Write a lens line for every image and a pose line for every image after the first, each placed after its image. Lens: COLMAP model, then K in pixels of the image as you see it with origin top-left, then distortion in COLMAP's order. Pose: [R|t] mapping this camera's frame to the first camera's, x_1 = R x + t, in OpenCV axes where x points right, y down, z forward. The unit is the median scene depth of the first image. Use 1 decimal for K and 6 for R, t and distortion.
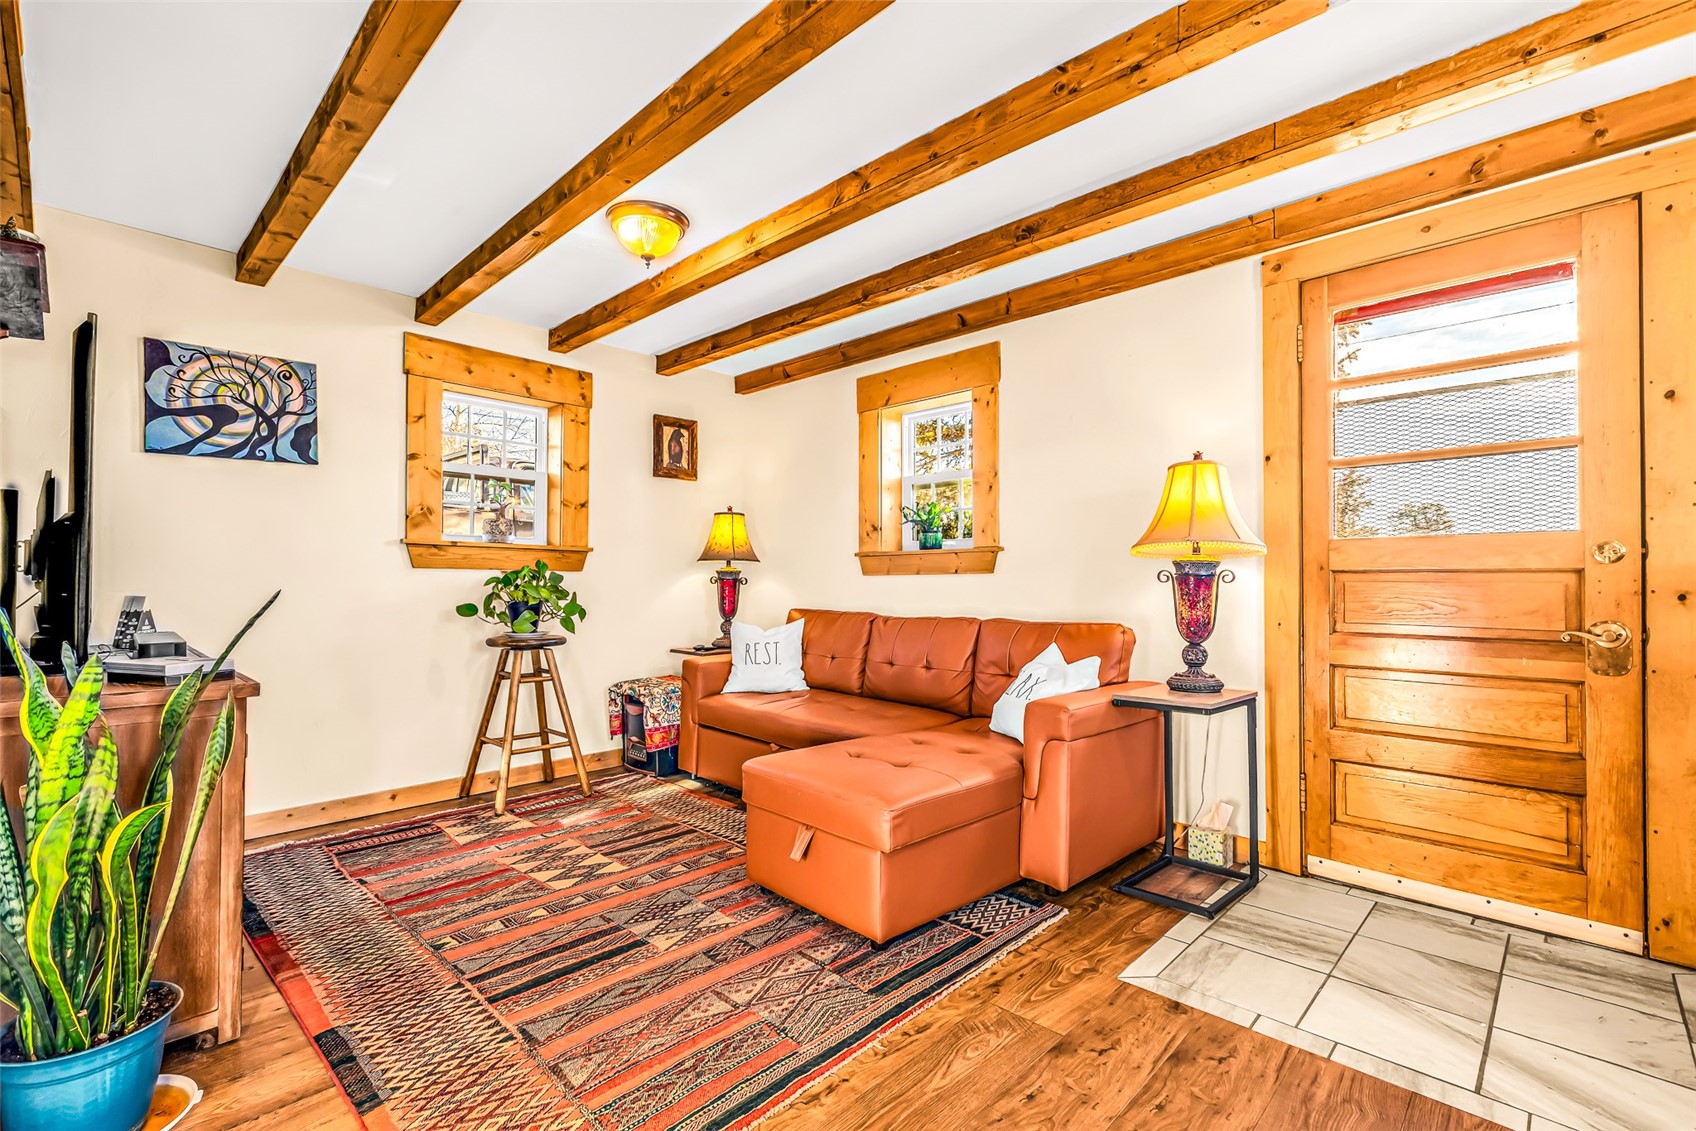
lens RADIAL K [[753.5, 0, 846.6], [0, 753.5, 572.1], [0, 0, 1]] dist [0.000402, -0.000336]
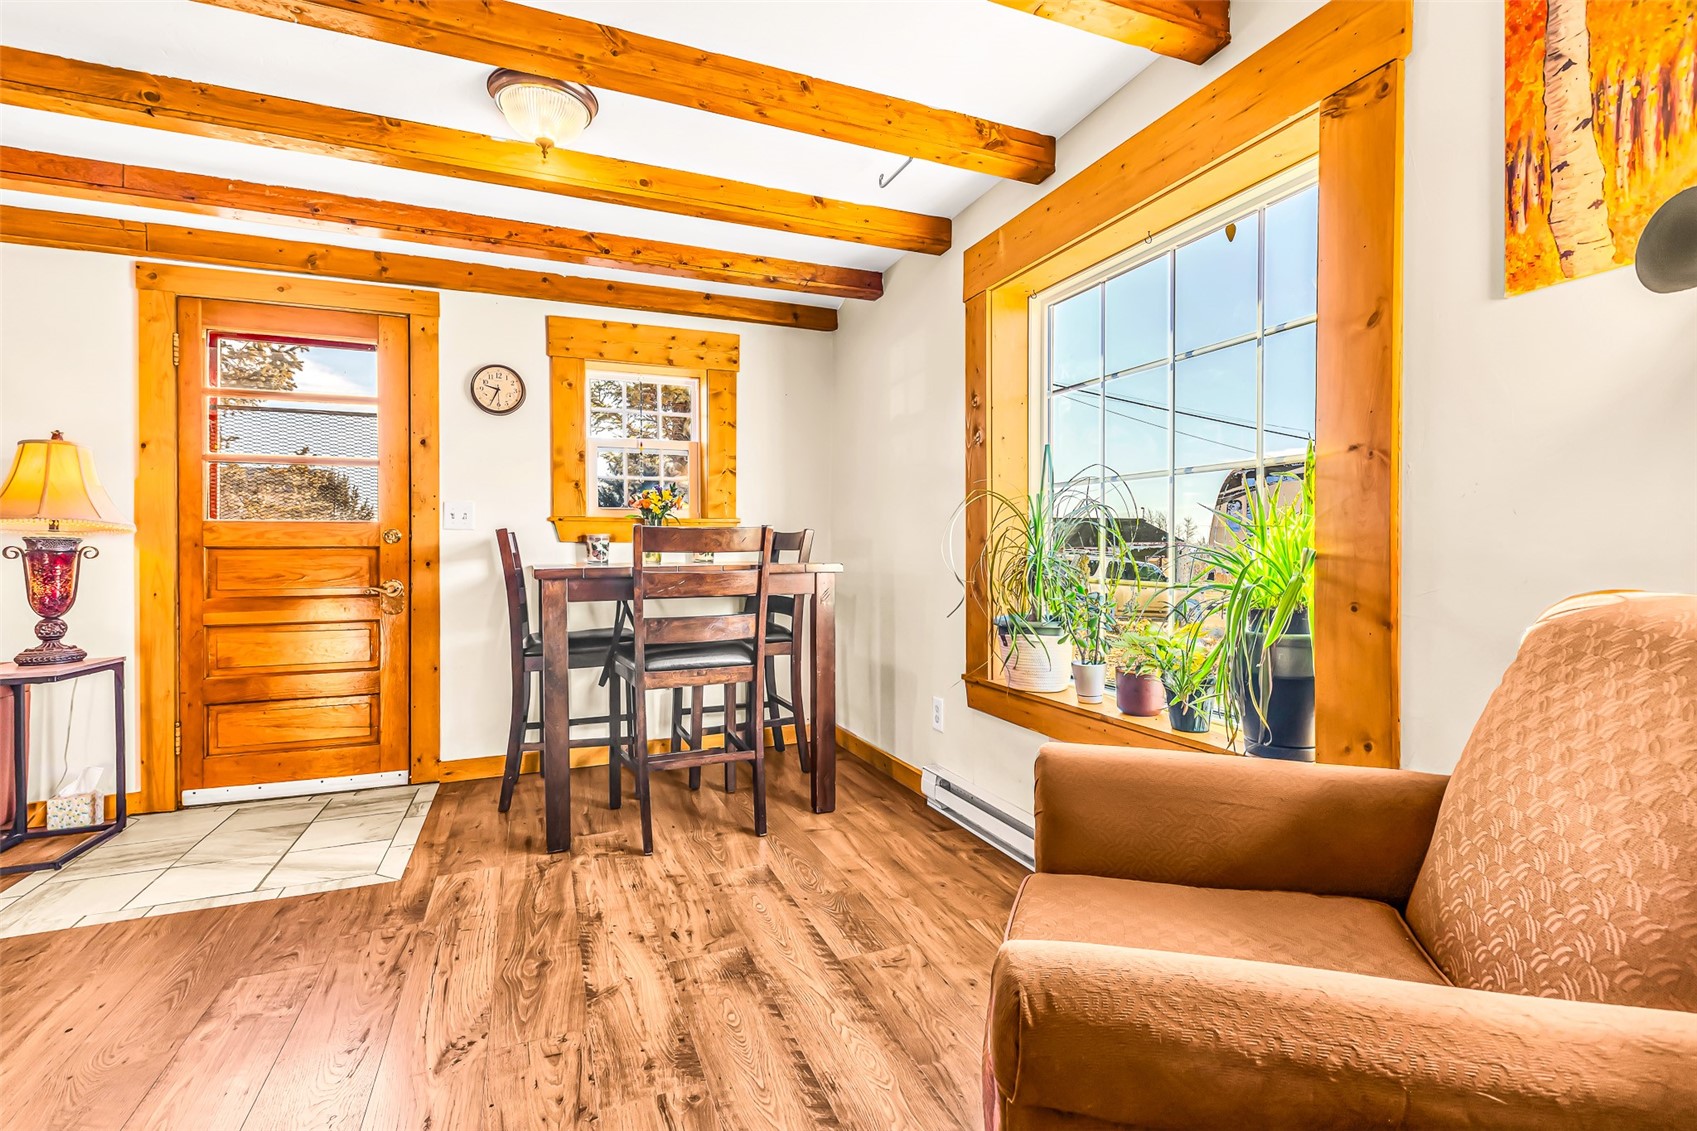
lens RADIAL K [[766.1, 0, 850.6], [0, 766.1, 548.2], [0, 0, 1]] dist [0.000777, -0.000470]
pose [[0.400506, -0.001507, 0.916293, -0.052644], [-0.005167, 0.999979, 0.003903, -0.008741], [-0.916280, -0.006297, 0.400490, -0.371534]]
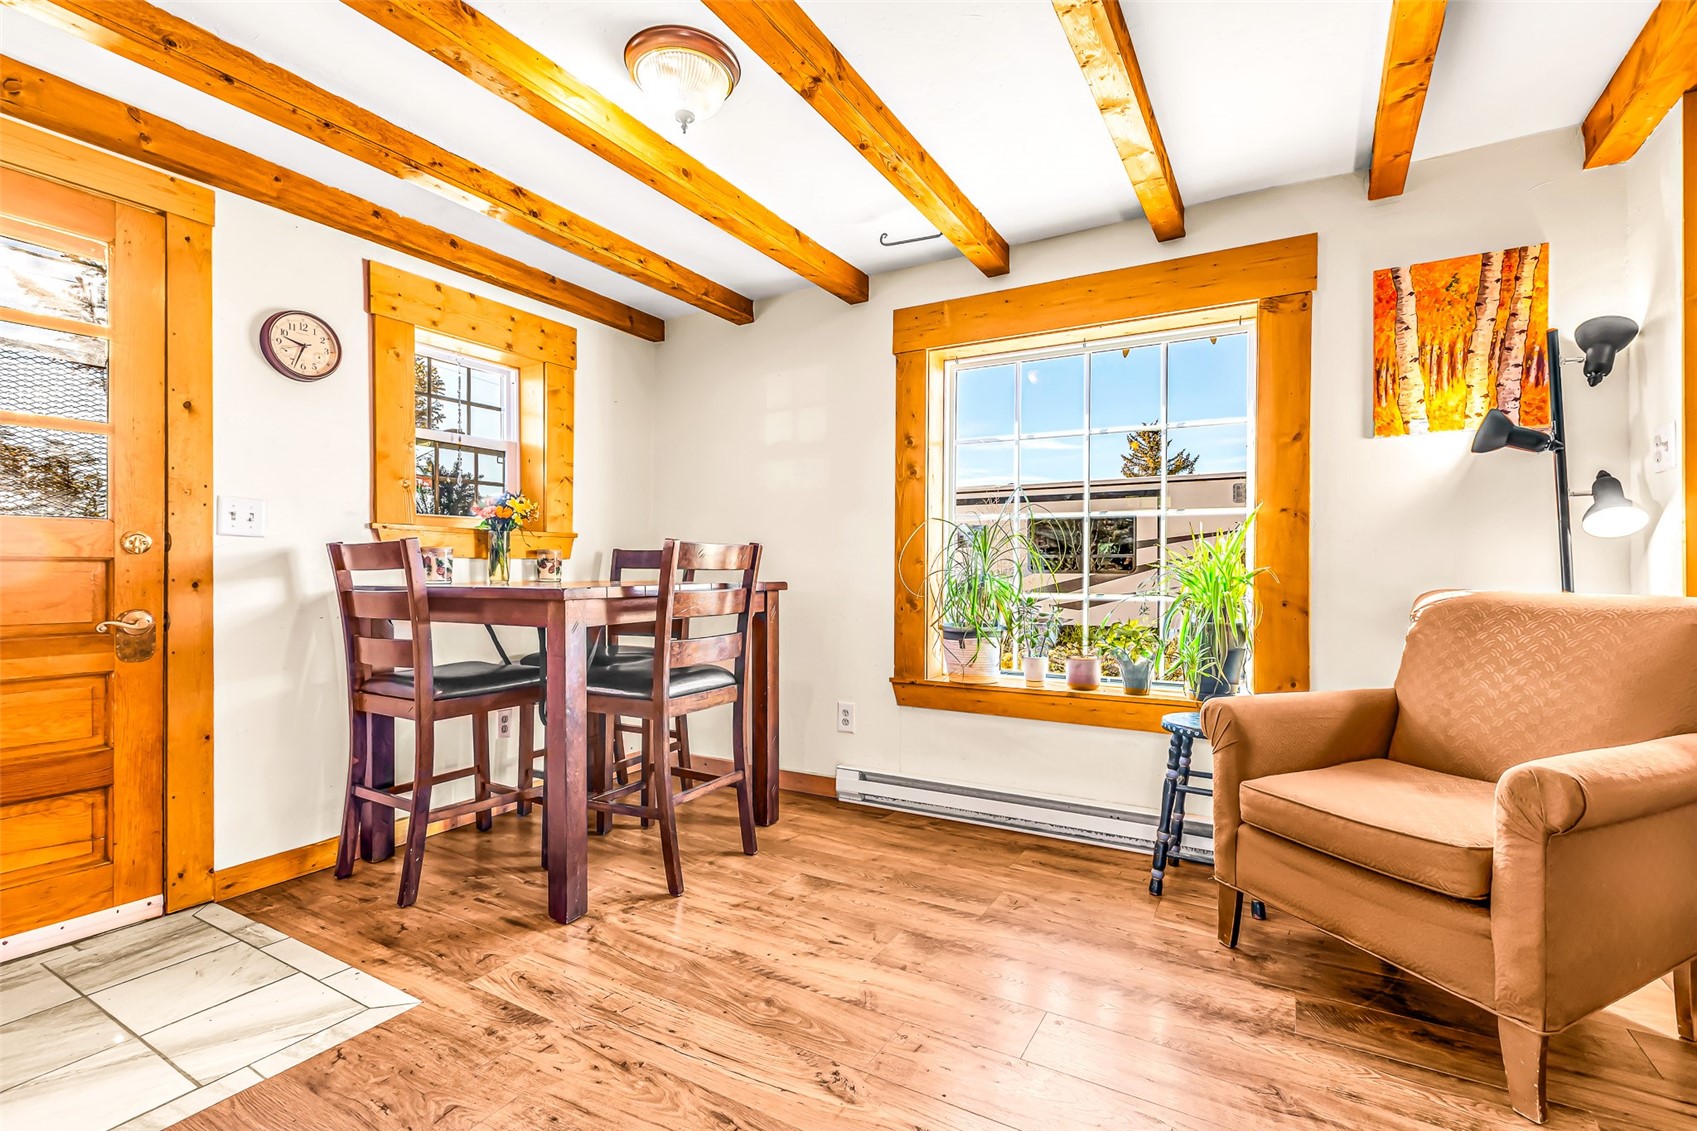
lens RADIAL K [[773.4, 0, 847.1], [0, 773.4, 568.3], [0, 0, 1]] dist [0.000122, -0.000635]
pose [[-0.239848, 0.001493, 0.970809, -0.182333], [-0.012747, 0.999908, -0.004686, 0.001040], [-0.970727, -0.013499, -0.239807, 0.218268]]
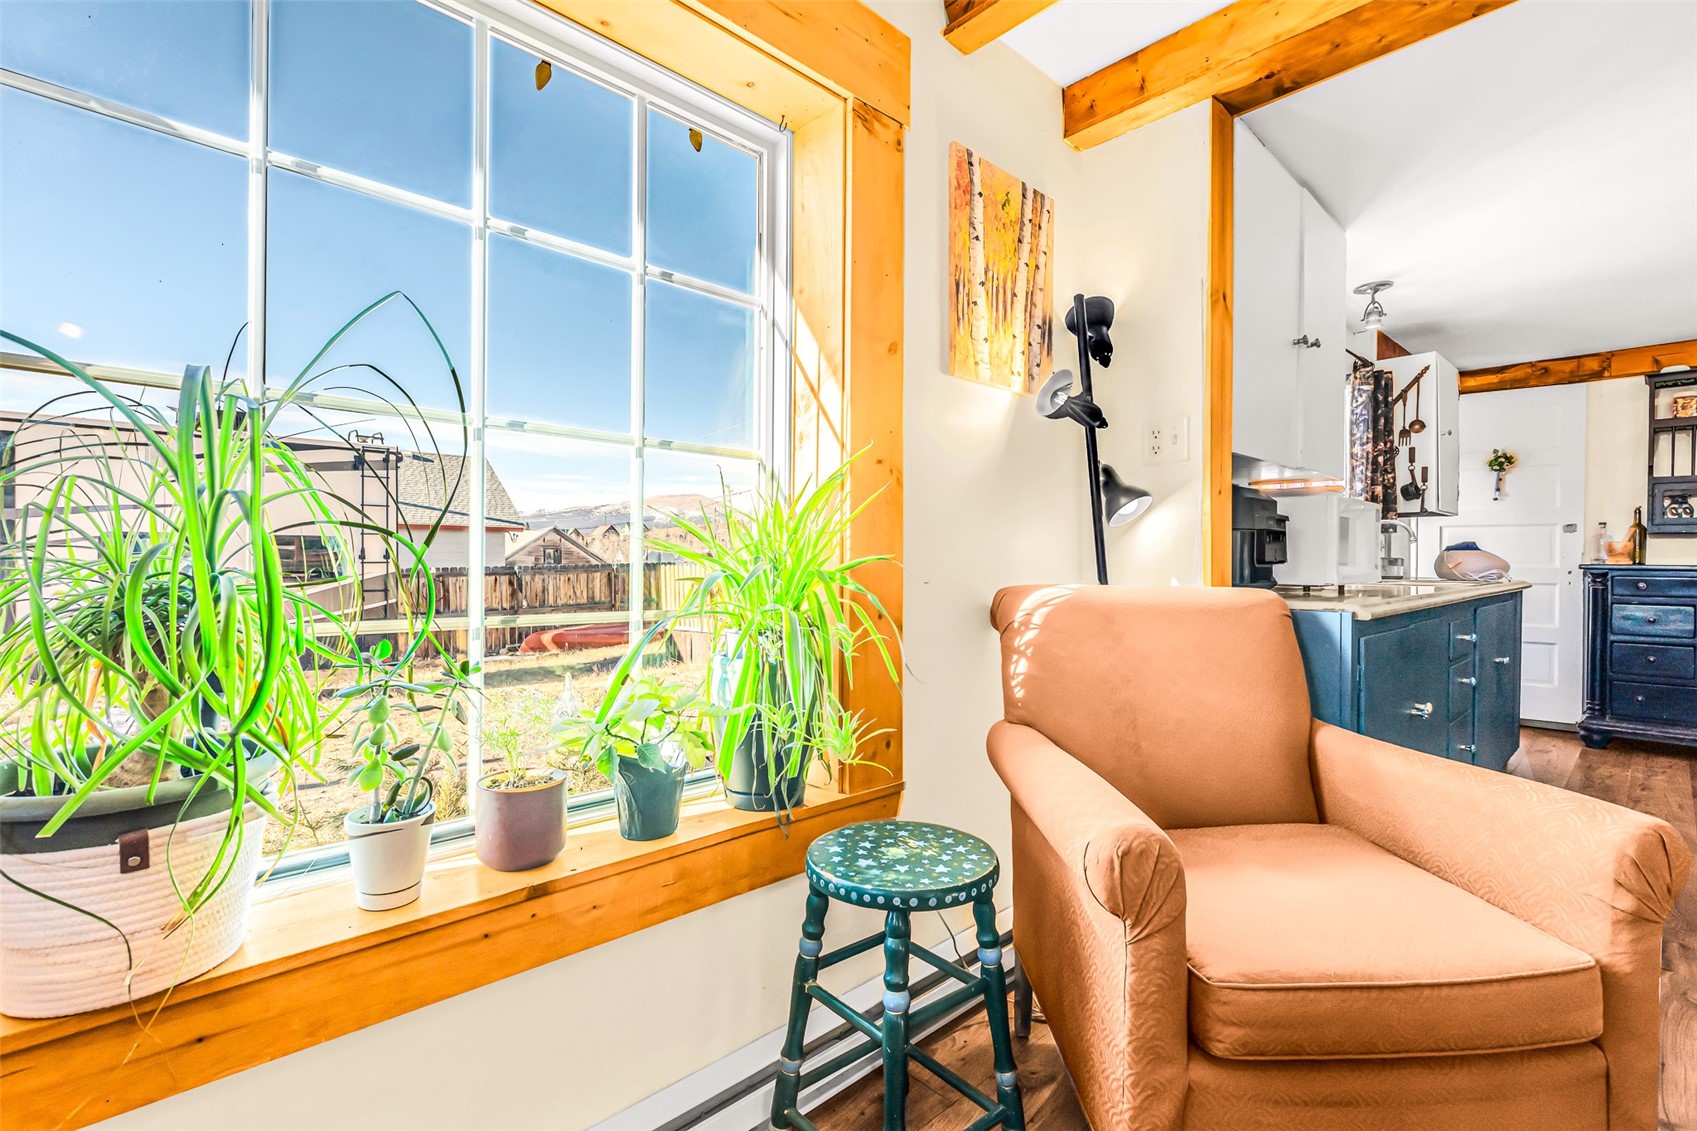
lens RADIAL K [[773.4, 0, 847.1], [0, 773.4, 568.3], [0, 0, 1]] dist [0.000122, -0.000635]
pose [[-0.998942, -0.004507, 0.045775, 0.550013], [-0.004701, 0.999980, -0.004123, 0.000804], [-0.045755, -0.004334, -0.998943, 0.065723]]
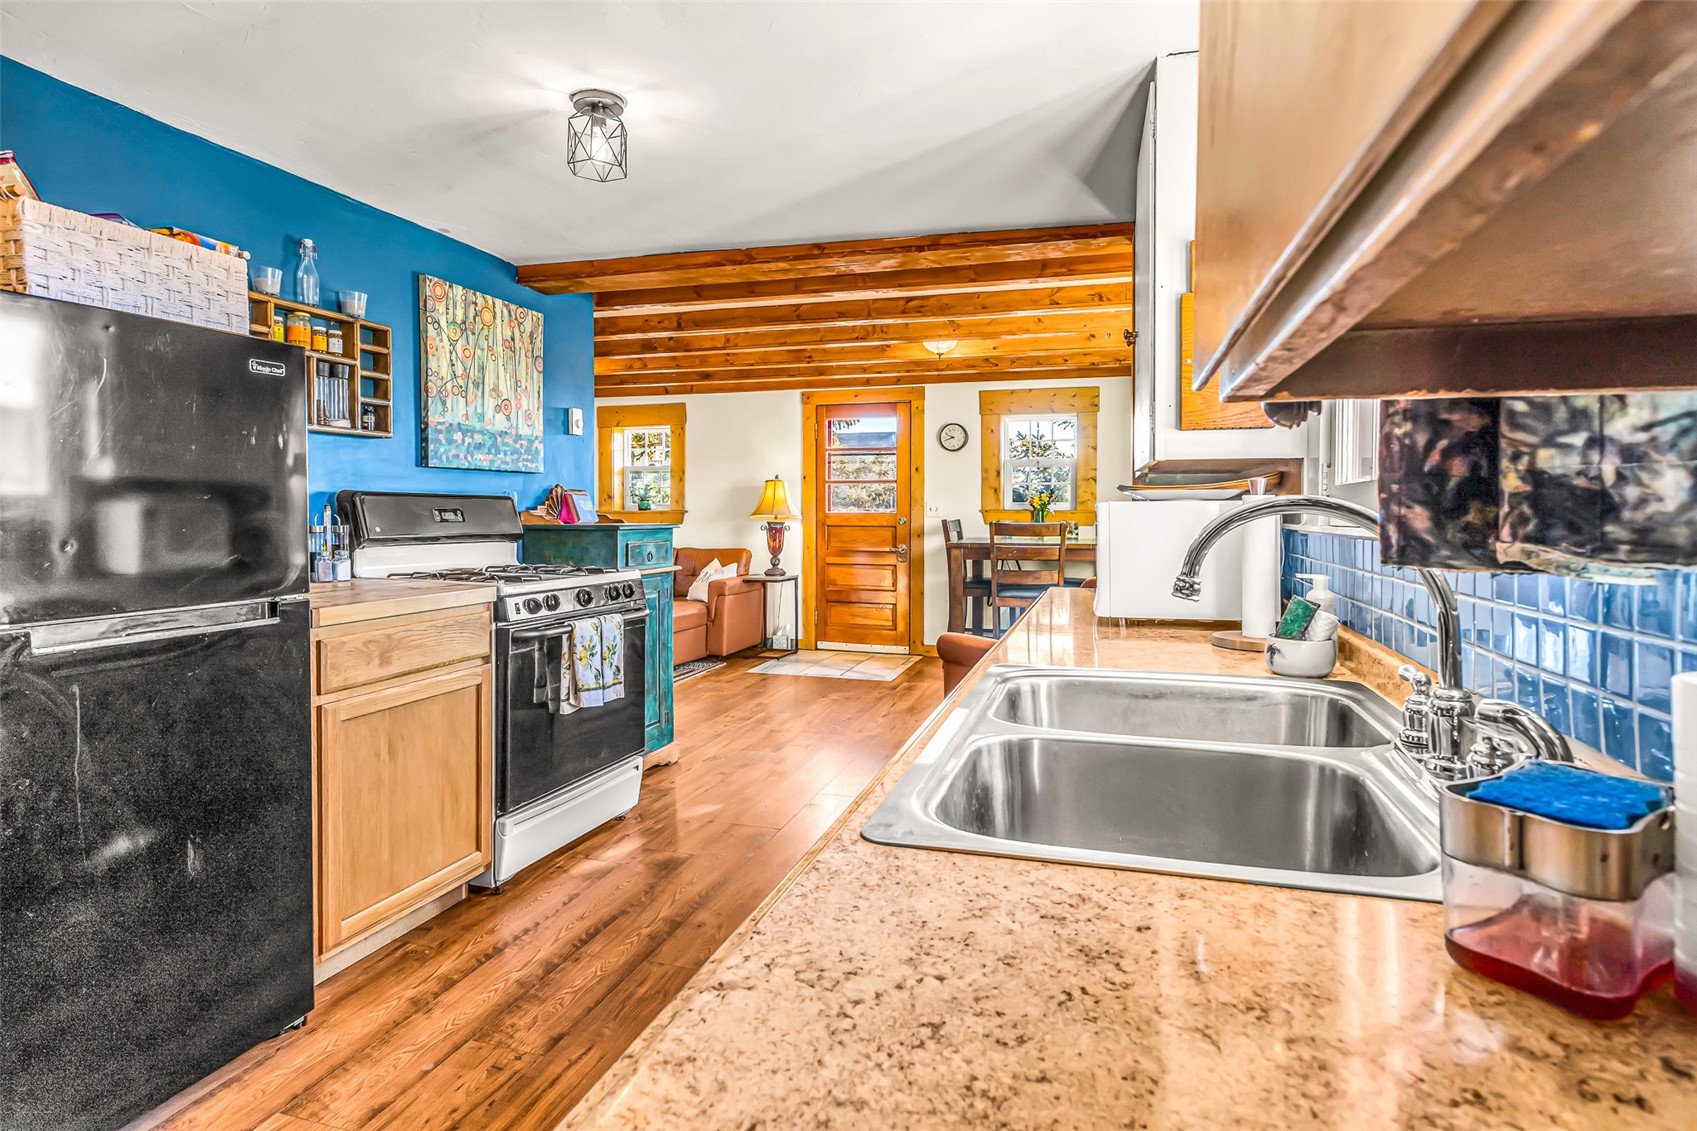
lens RADIAL K [[891.1, 0, 842.6], [0, 891.1, 513.0], [0, 0, 1]] dist [0.000047, 0.000123]
pose [[0.892703, -0.003490, 0.450631, -0.547660], [-0.006056, 0.999787, 0.019739, -0.087784], [-0.450604, -0.020350, 0.892492, -1.429264]]
